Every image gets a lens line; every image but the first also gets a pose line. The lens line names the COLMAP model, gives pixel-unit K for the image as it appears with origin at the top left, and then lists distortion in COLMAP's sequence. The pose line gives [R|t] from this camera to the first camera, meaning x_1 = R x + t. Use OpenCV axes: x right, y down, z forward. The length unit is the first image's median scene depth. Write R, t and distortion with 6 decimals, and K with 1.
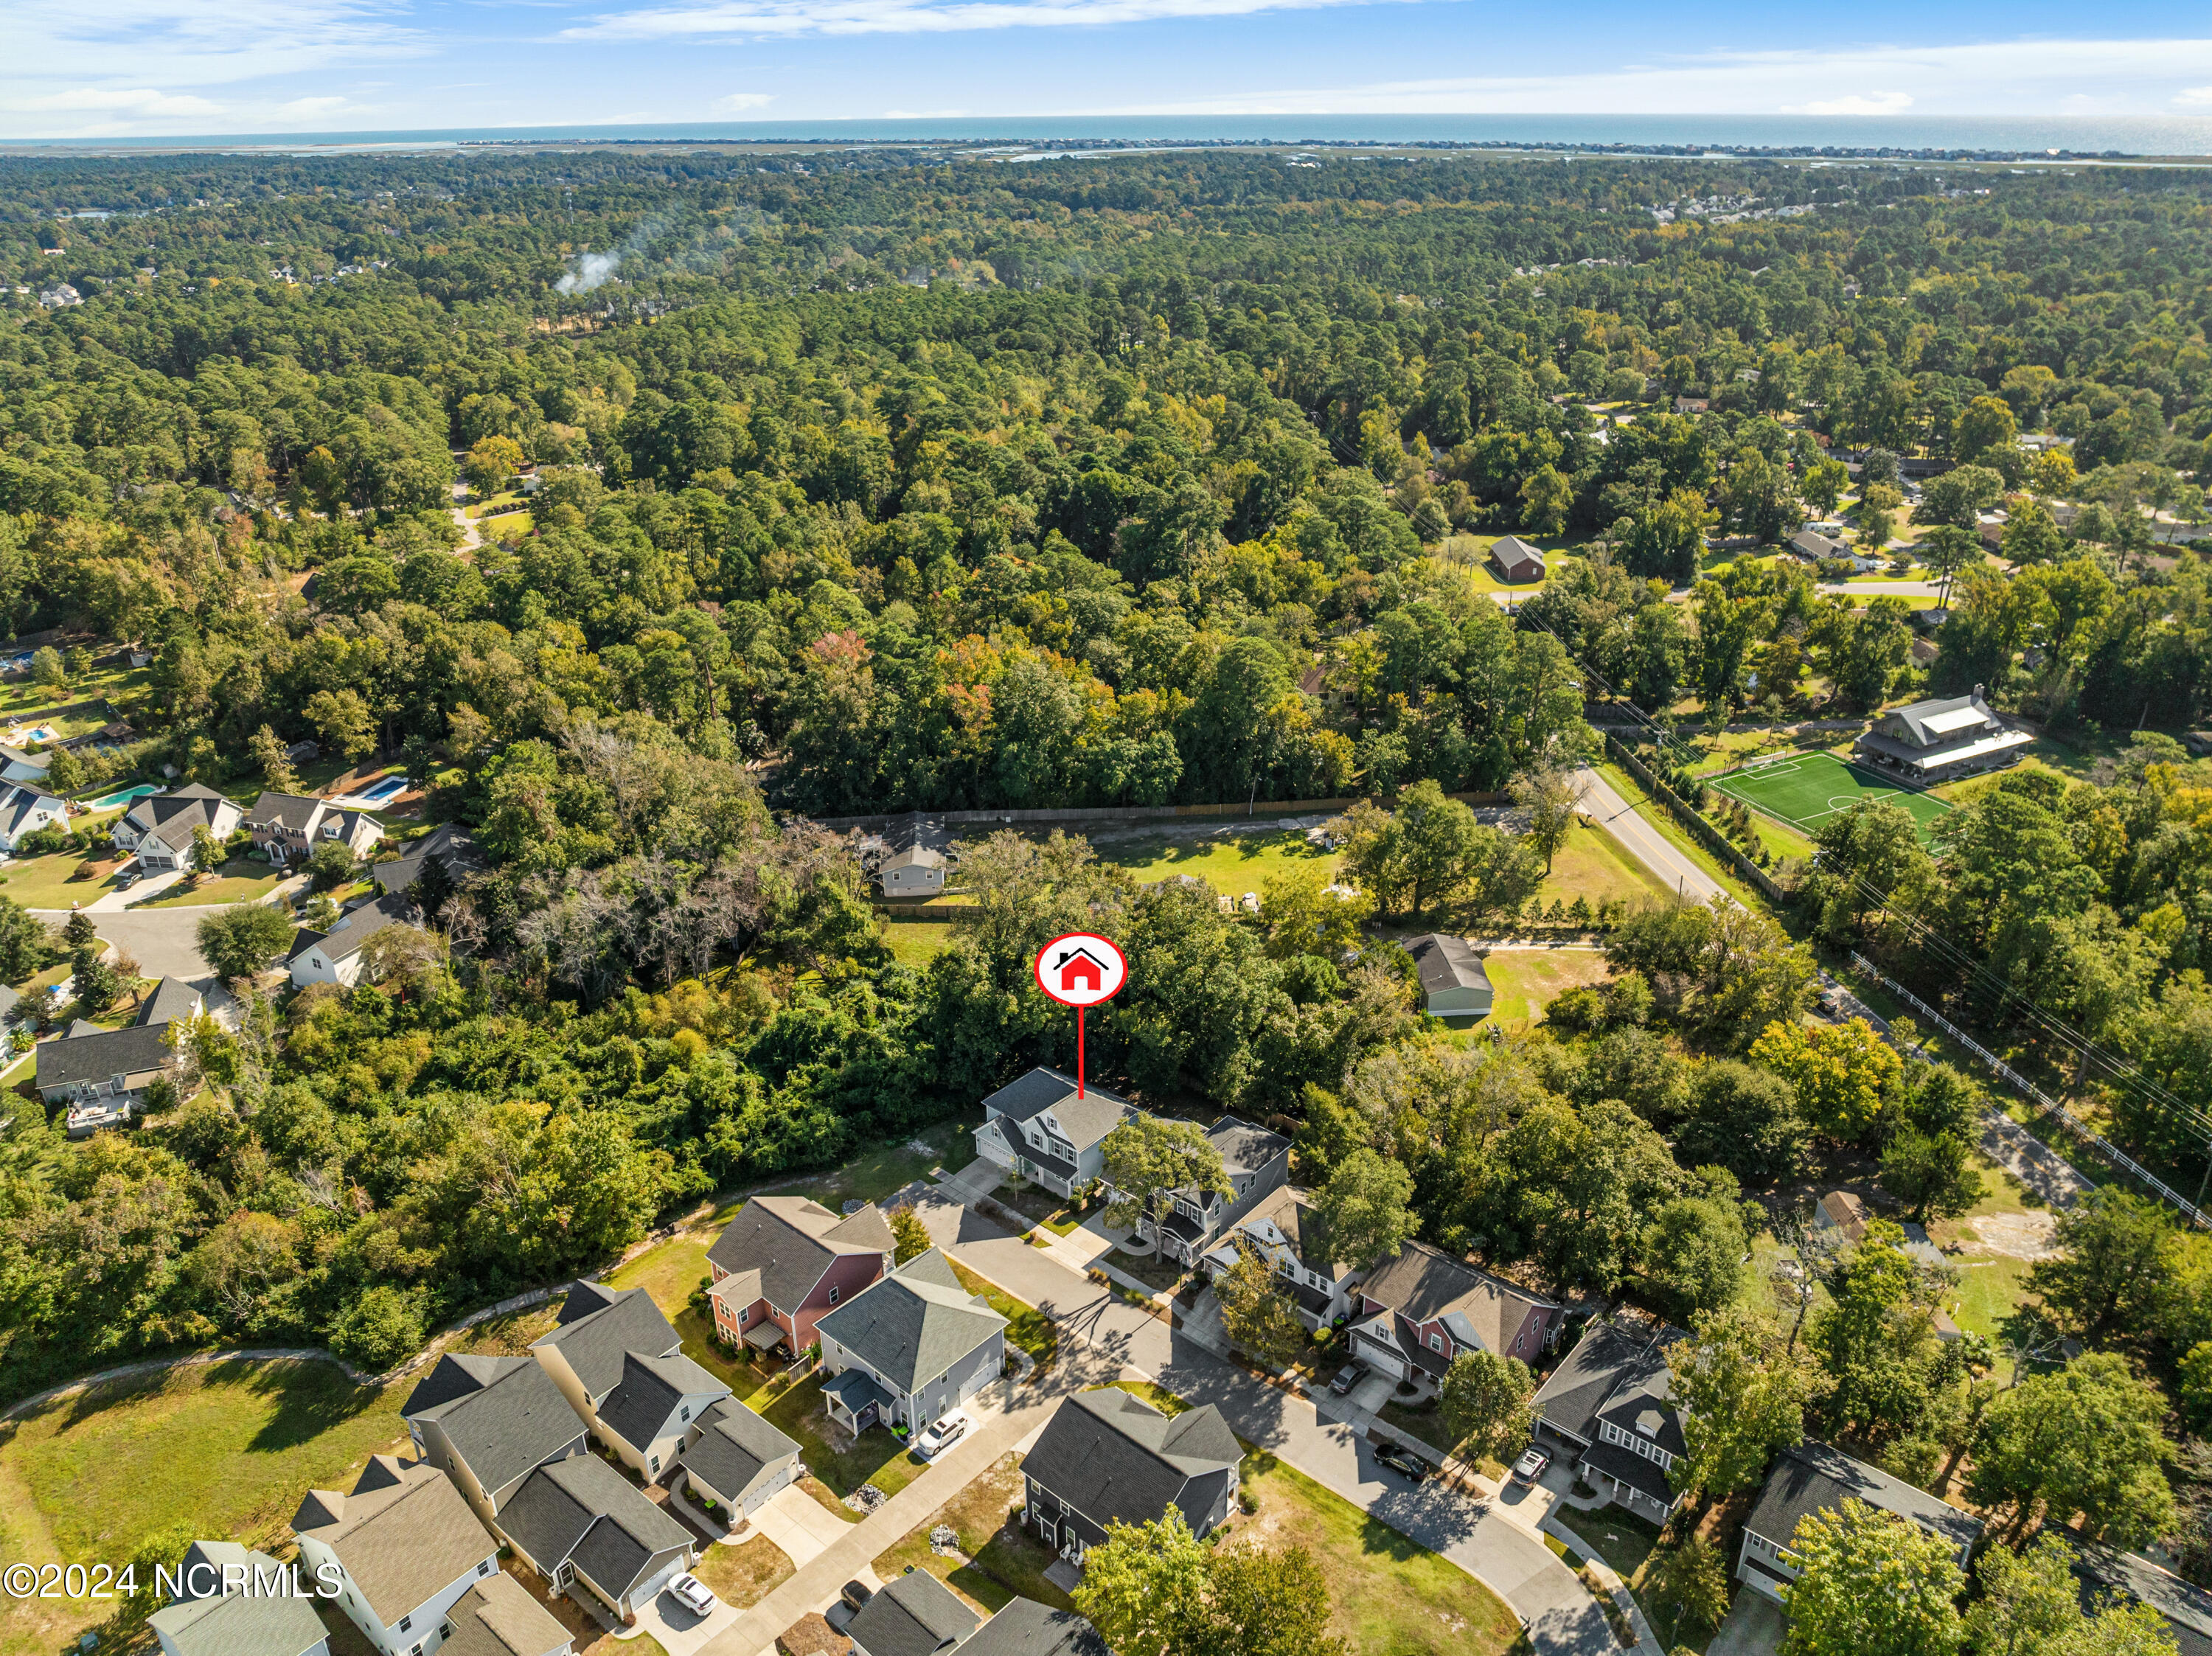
lens RADIAL K [[1569.9, 0, 1108.0], [0, 1569.9, 830.6], [0, 0, 1]] dist [-0.039721, 0.010537]
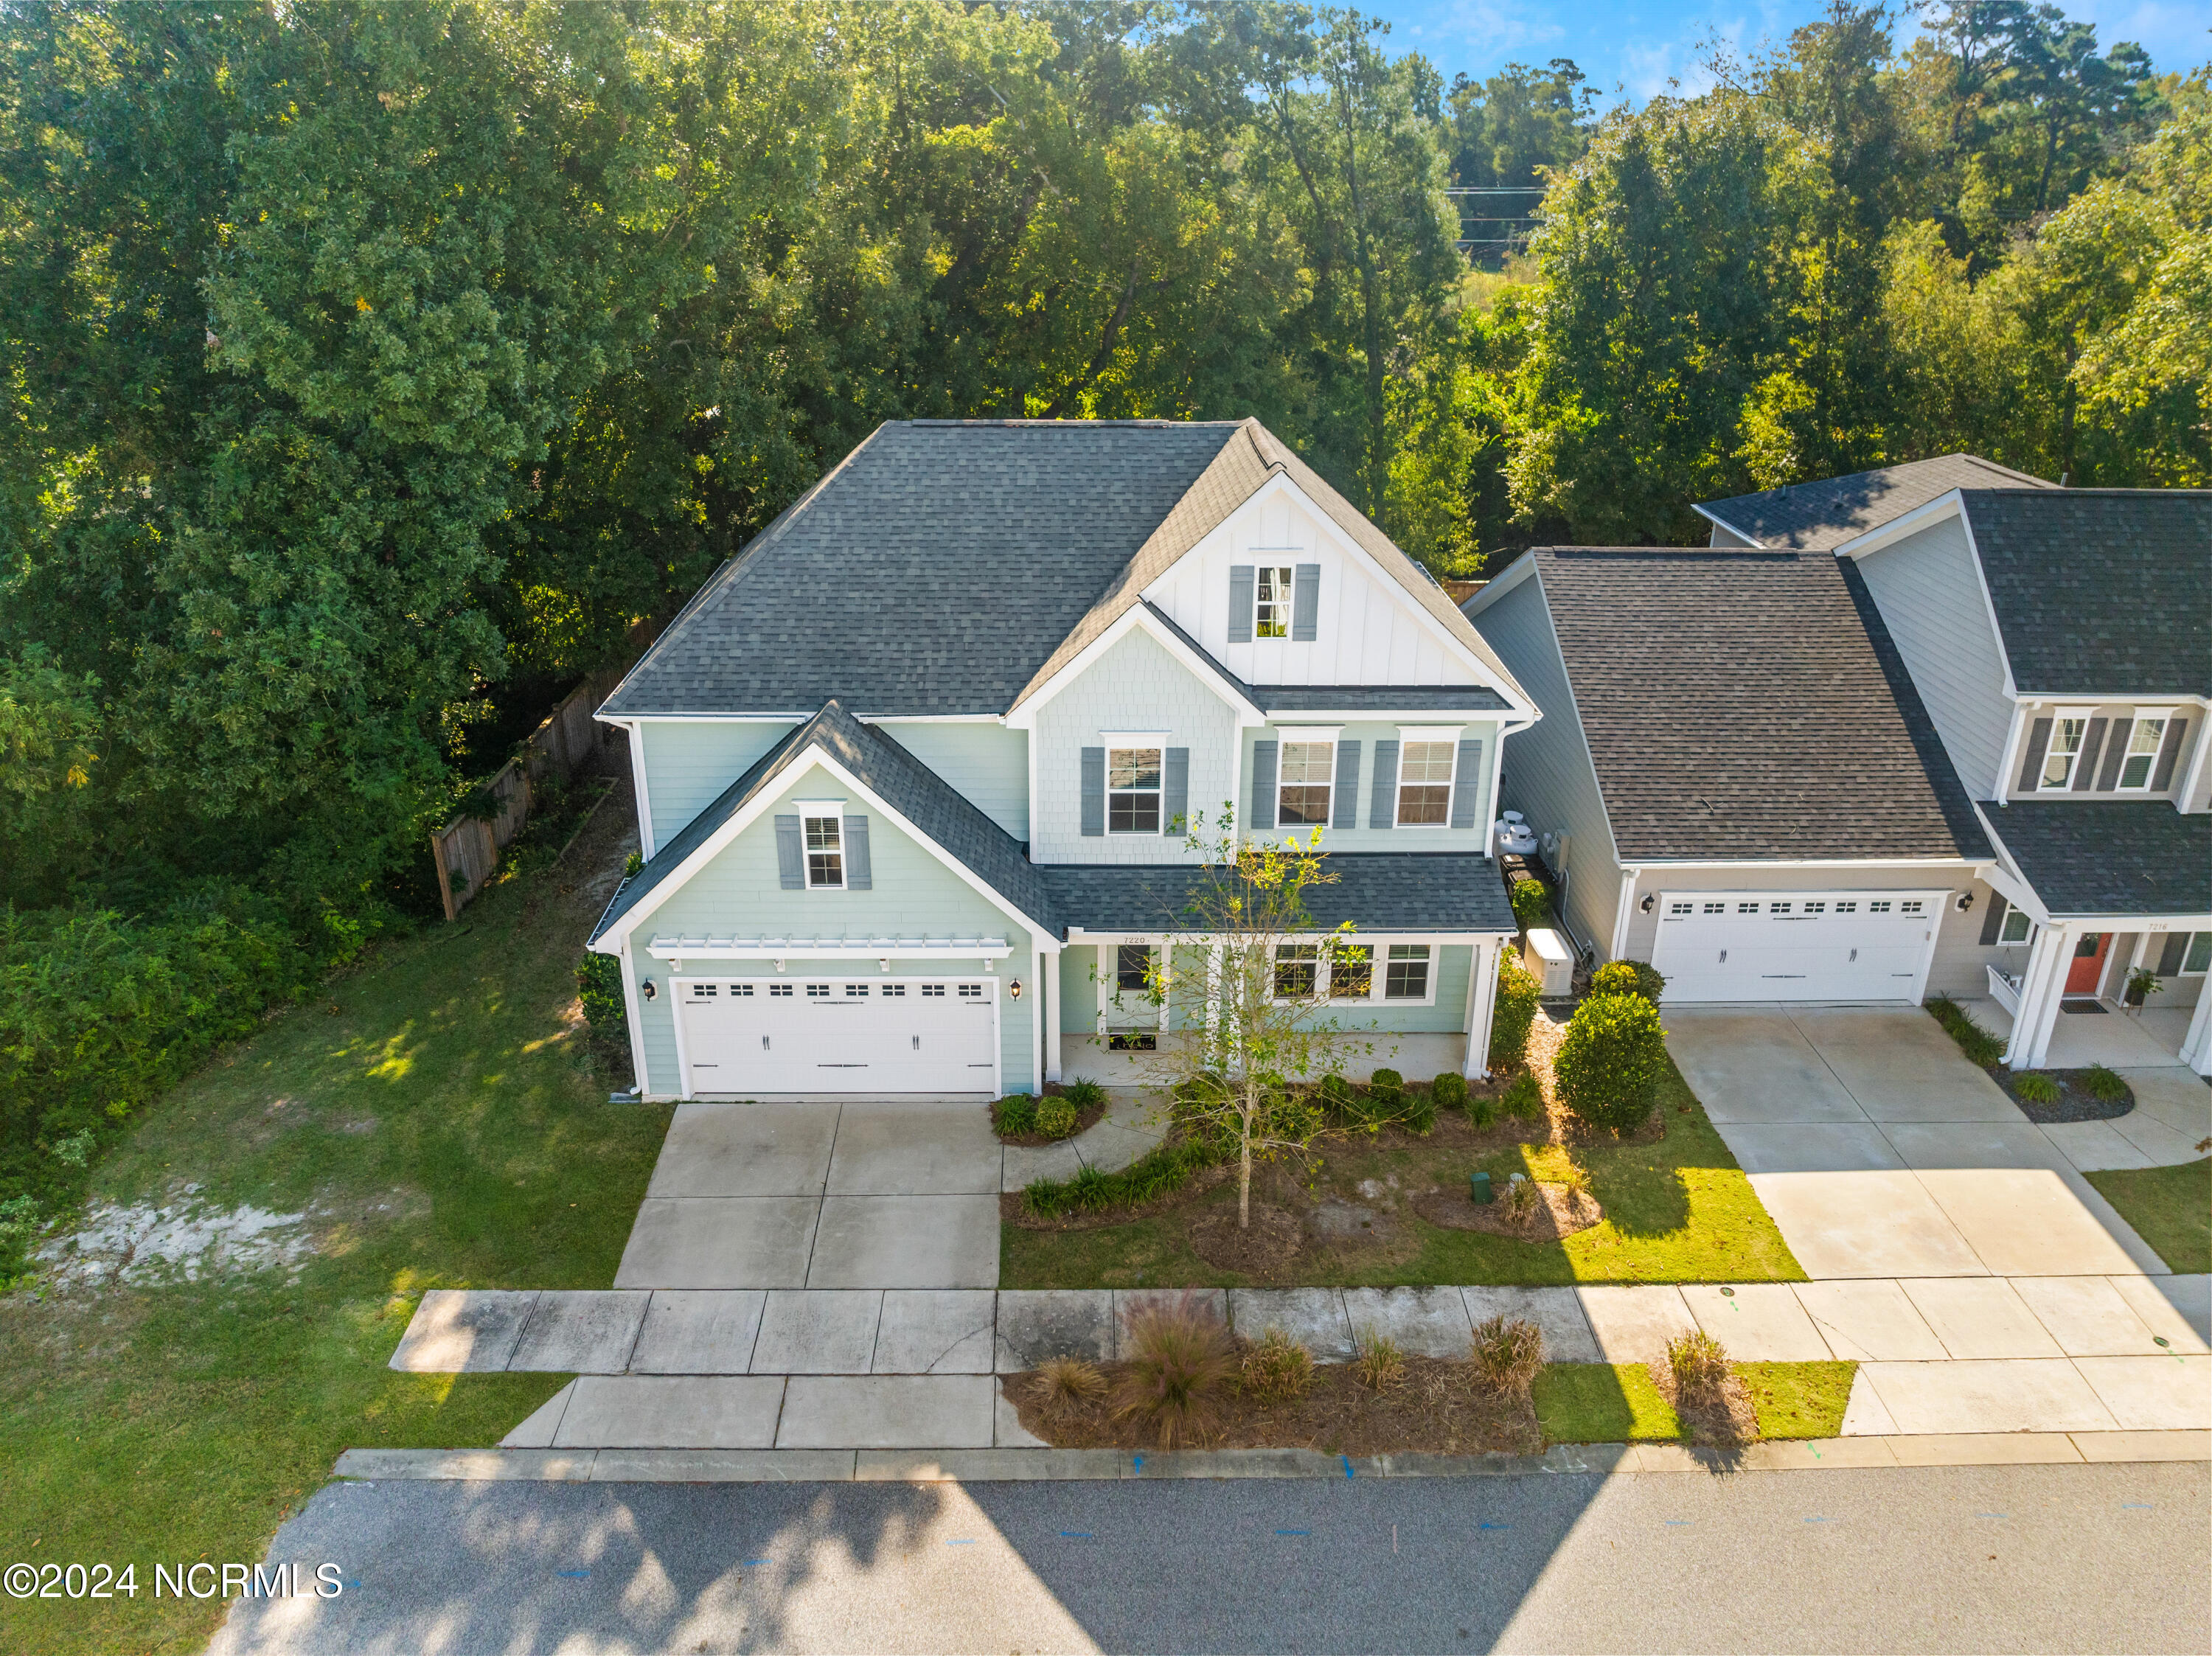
lens RADIAL K [[1569.9, 0, 1100.1], [0, 1569.9, 835.4], [0, 0, 1]] dist [-0.039721, 0.010537]
pose [[0.754224, -0.259463, 0.603179, -0.133832], [0.269449, 0.960008, 0.076033, 0.186704], [-0.598785, 0.105179, 0.793974, 0.874716]]
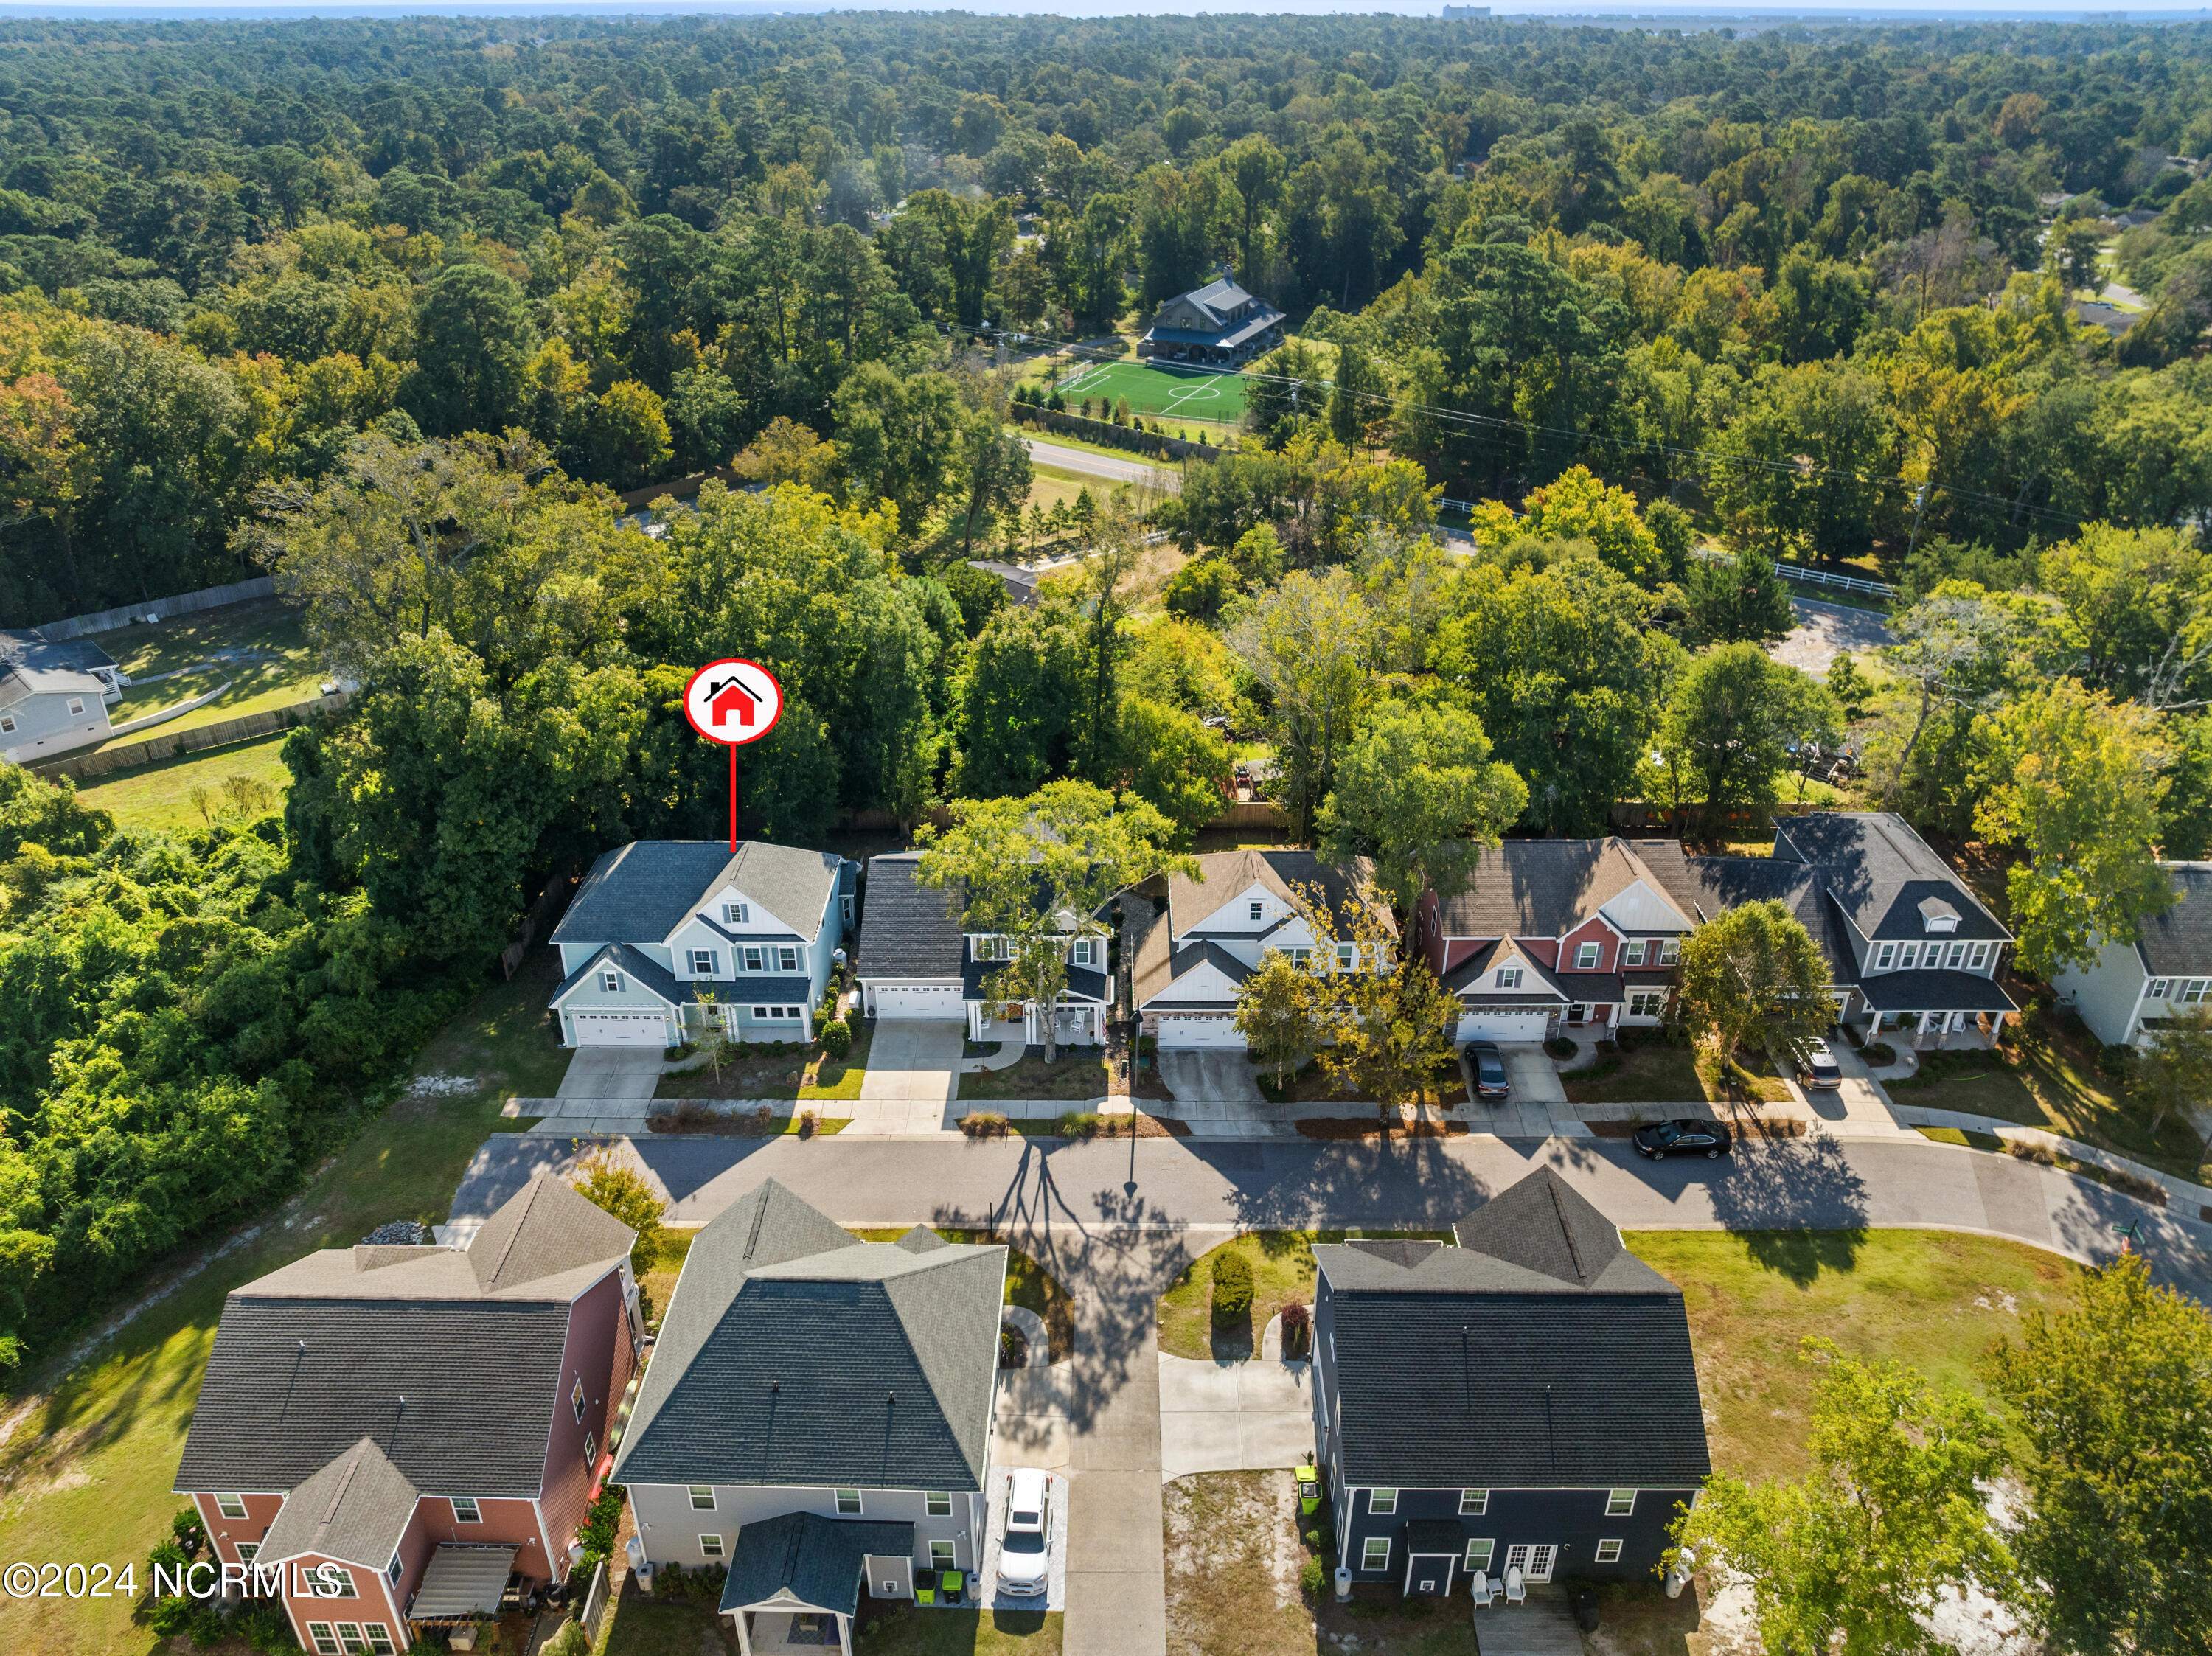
lens RADIAL K [[1569.9, 0, 1104.1], [0, 1569.9, 817.7], [0, 0, 1]] dist [-0.039721, 0.010537]
pose [[0.761996, -0.299295, 0.574268, -0.219975], [0.267128, 0.953100, 0.142280, 0.114011], [-0.589919, 0.044987, 0.806209, 0.505744]]
